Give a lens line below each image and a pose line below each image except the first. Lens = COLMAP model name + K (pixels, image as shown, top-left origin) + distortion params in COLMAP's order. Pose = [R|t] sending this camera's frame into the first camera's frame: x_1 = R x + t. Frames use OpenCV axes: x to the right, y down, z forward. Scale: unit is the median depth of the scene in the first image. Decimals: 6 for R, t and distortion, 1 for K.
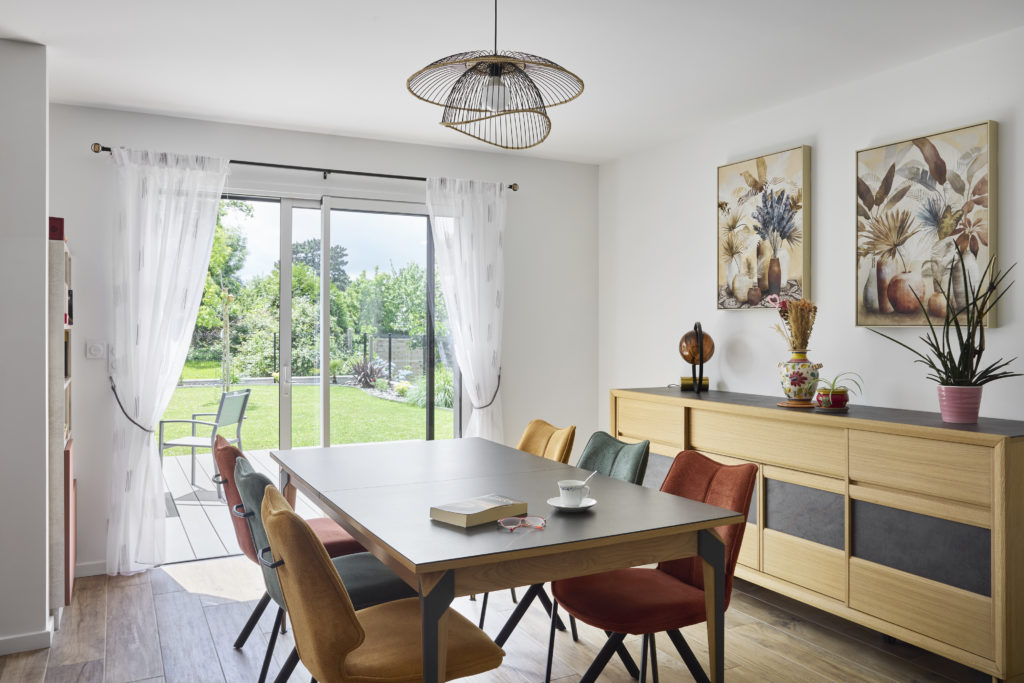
lens RADIAL K [[767.1, 0, 508.7], [0, 767.1, 335.5], [0, 0, 1]] dist [-0.041258, 0.037370]
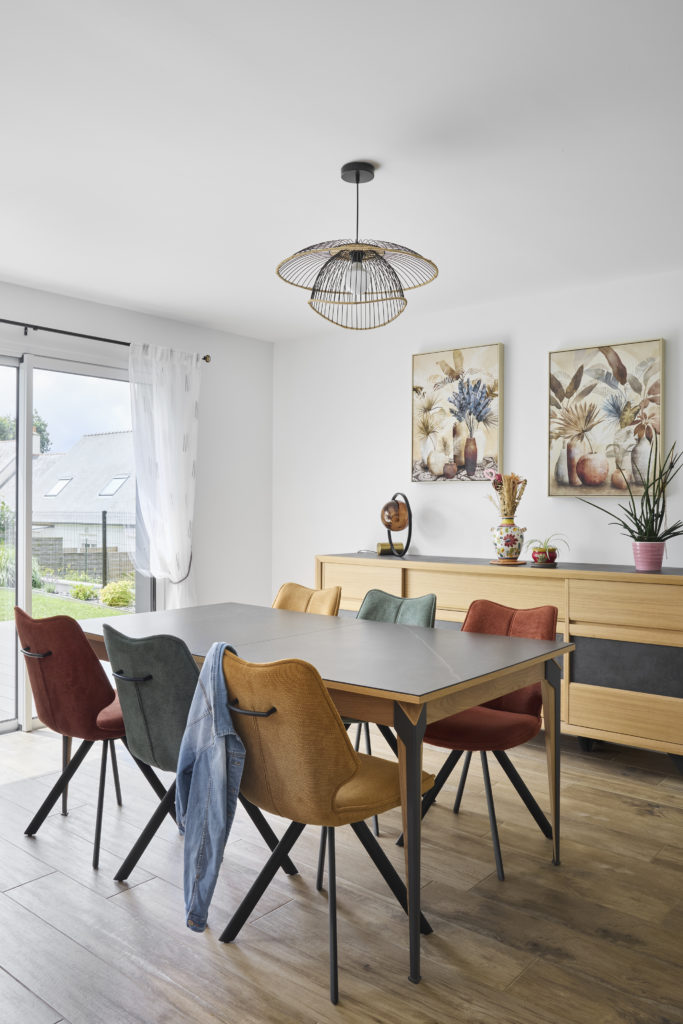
lens RADIAL K [[767.1, 0, 342.4], [0, 767.1, 515.8], [0, 0, 1]] dist [-0.041258, 0.037370]
pose [[0.926042, -0.000526, 0.377419, -0.314999], [-0.001094, 0.999991, 0.004077, 0.014160], [-0.377418, -0.004189, 0.926034, -0.003267]]
